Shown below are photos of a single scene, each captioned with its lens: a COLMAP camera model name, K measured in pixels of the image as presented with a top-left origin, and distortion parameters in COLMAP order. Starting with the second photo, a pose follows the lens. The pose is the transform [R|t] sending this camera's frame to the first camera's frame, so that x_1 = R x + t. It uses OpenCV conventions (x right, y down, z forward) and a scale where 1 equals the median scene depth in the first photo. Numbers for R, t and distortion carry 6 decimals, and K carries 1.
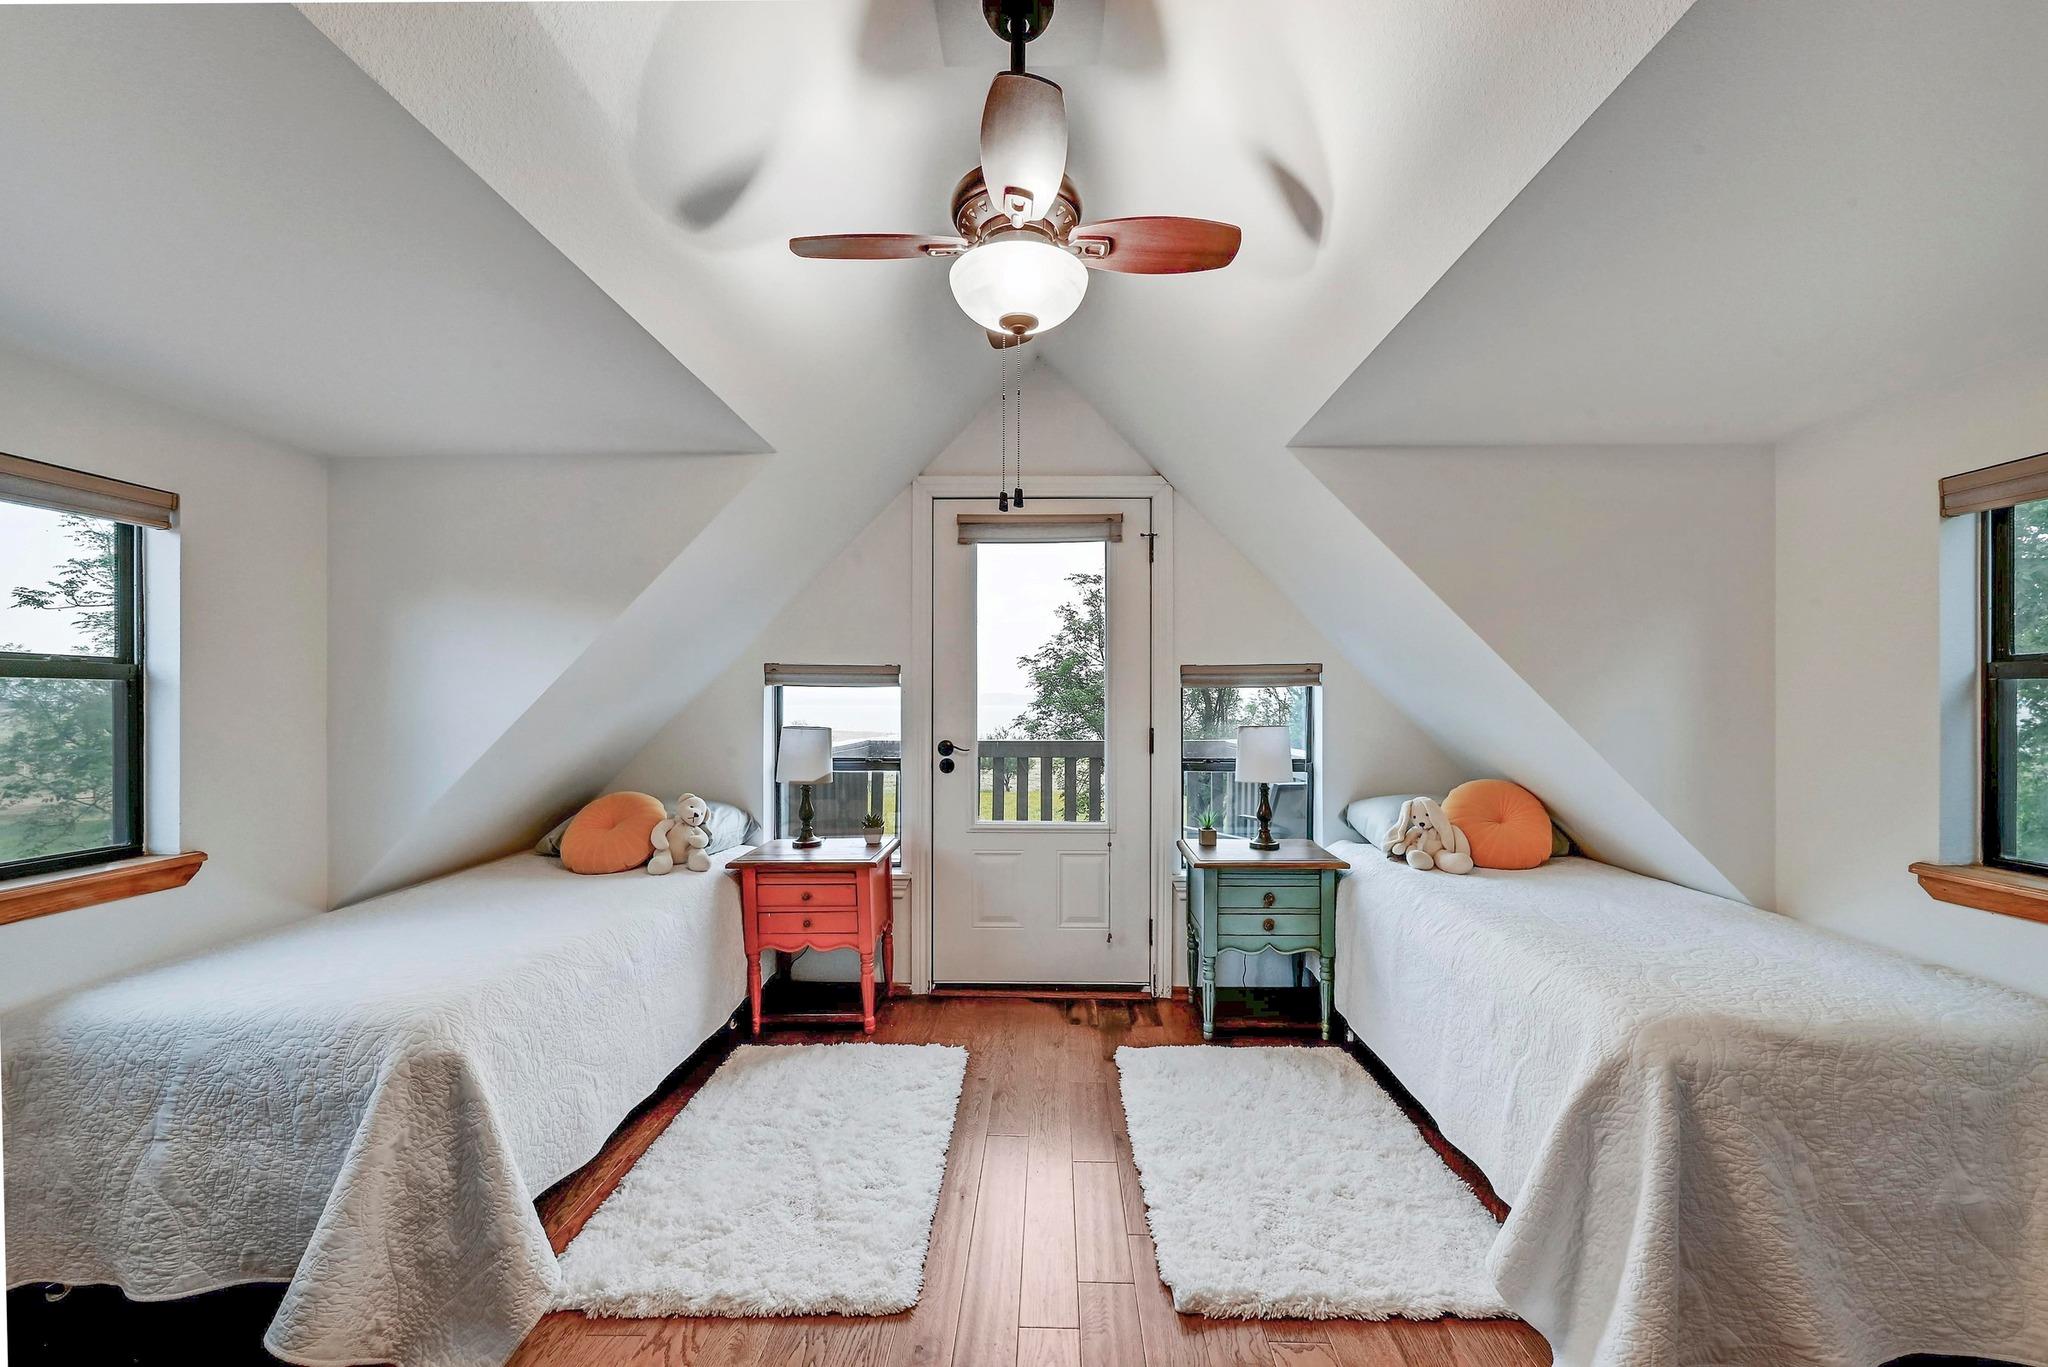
lens RADIAL K [[826.4, 0, 1033.8], [0, 826.4, 718.9], [0, 0, 1]] dist [-0.000530, 0.000063]
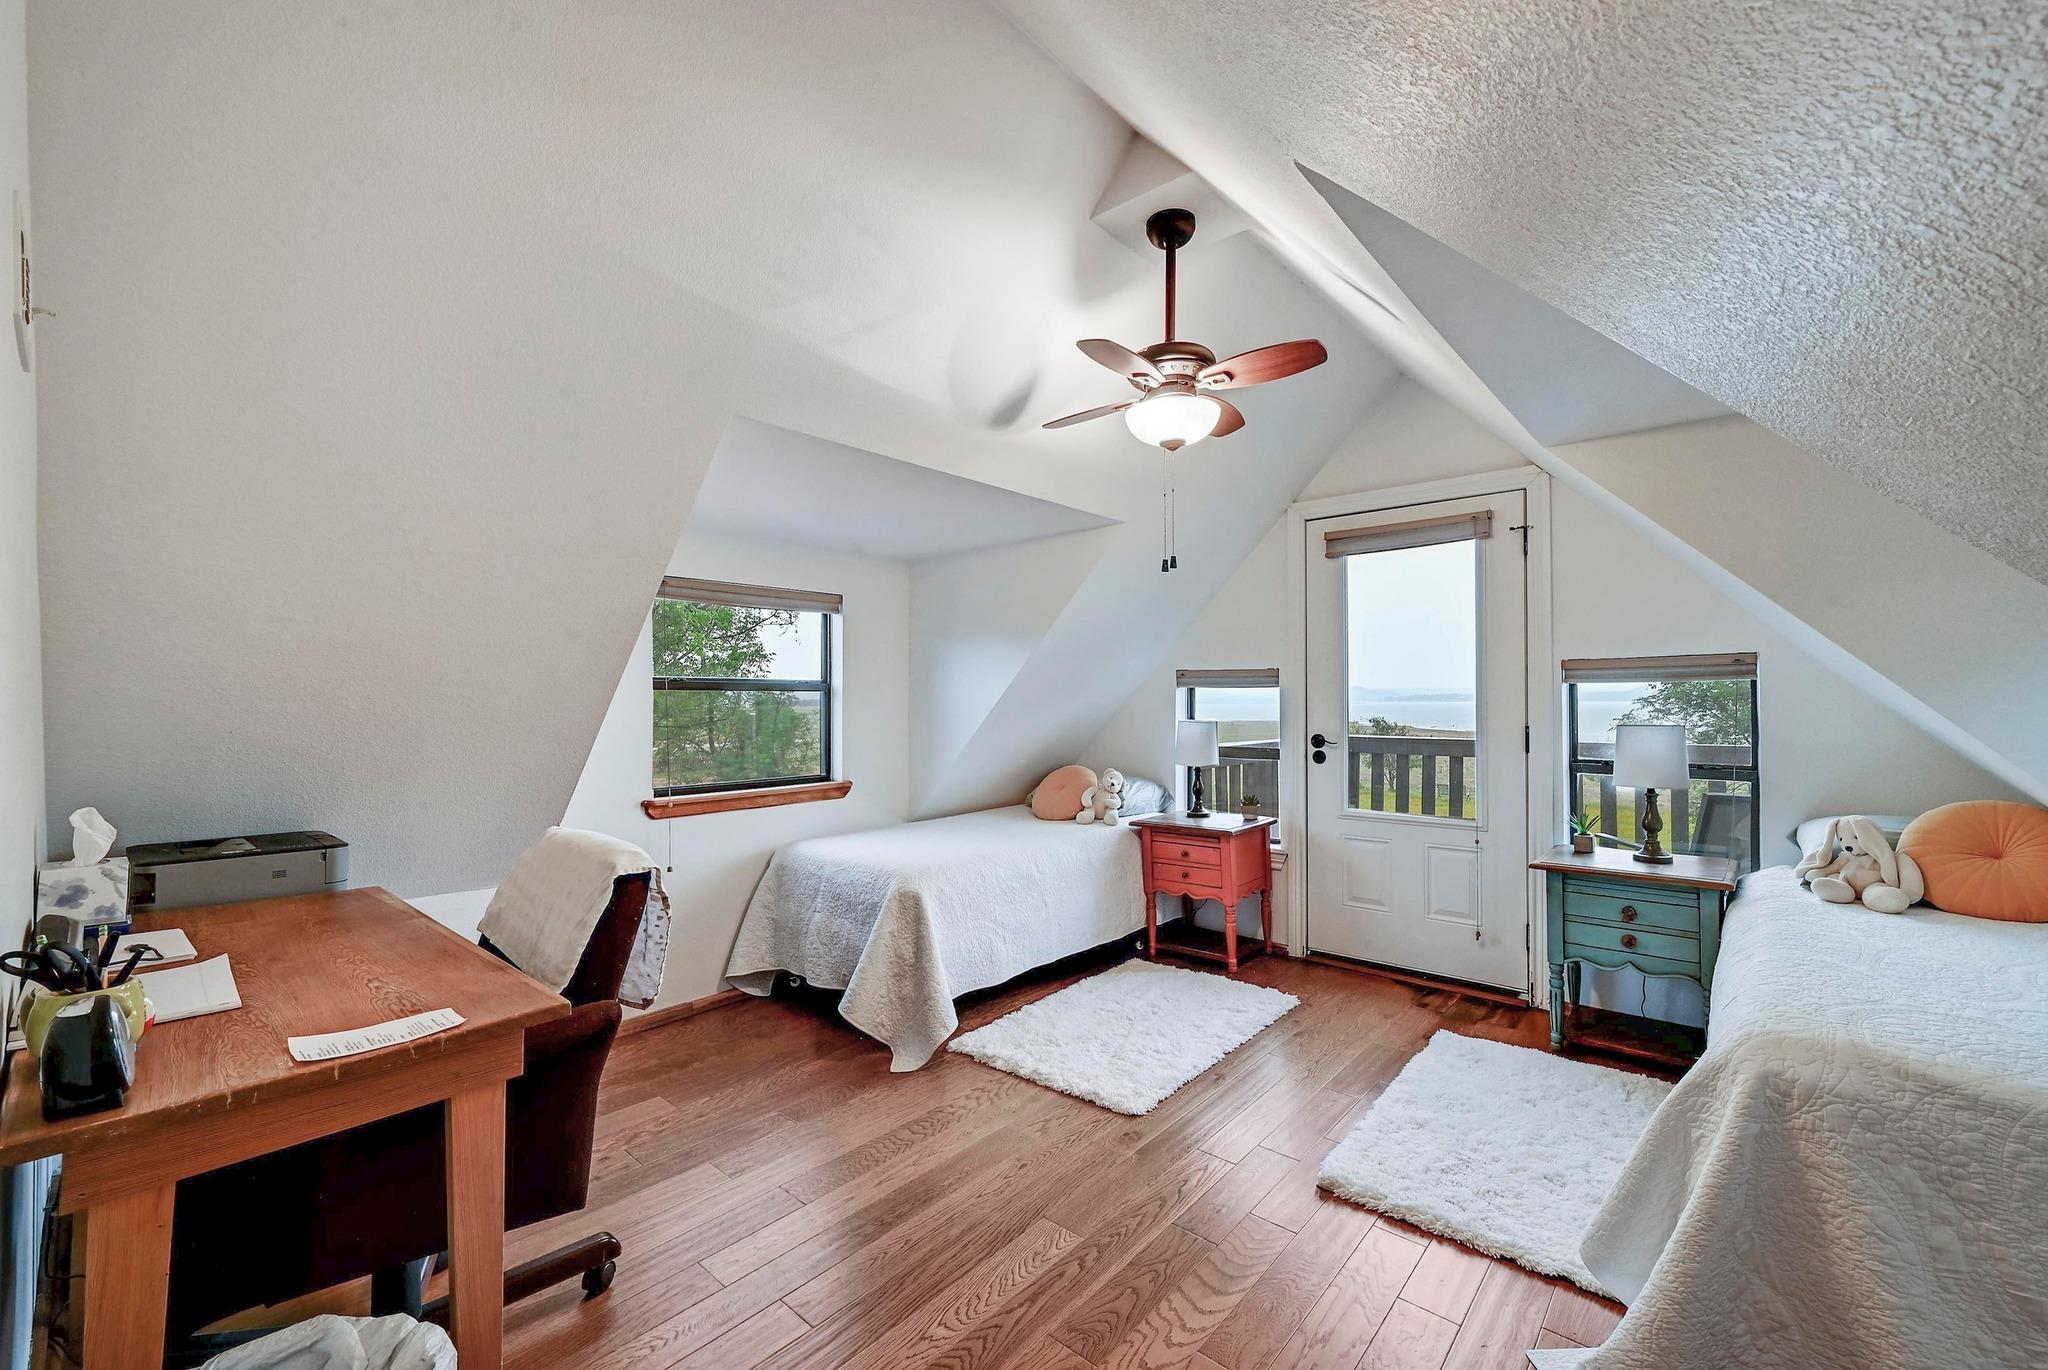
lens RADIAL K [[845.0, 0, 1013.9], [0, 845.0, 716.7], [0, 0, 1]] dist [0.000429, 0.000257]
pose [[0.758919, 0.008619, -0.651128, 0.375746], [-0.008165, 0.999960, 0.003720, 0.001321], [0.651134, 0.002493, 0.758959, -0.160843]]
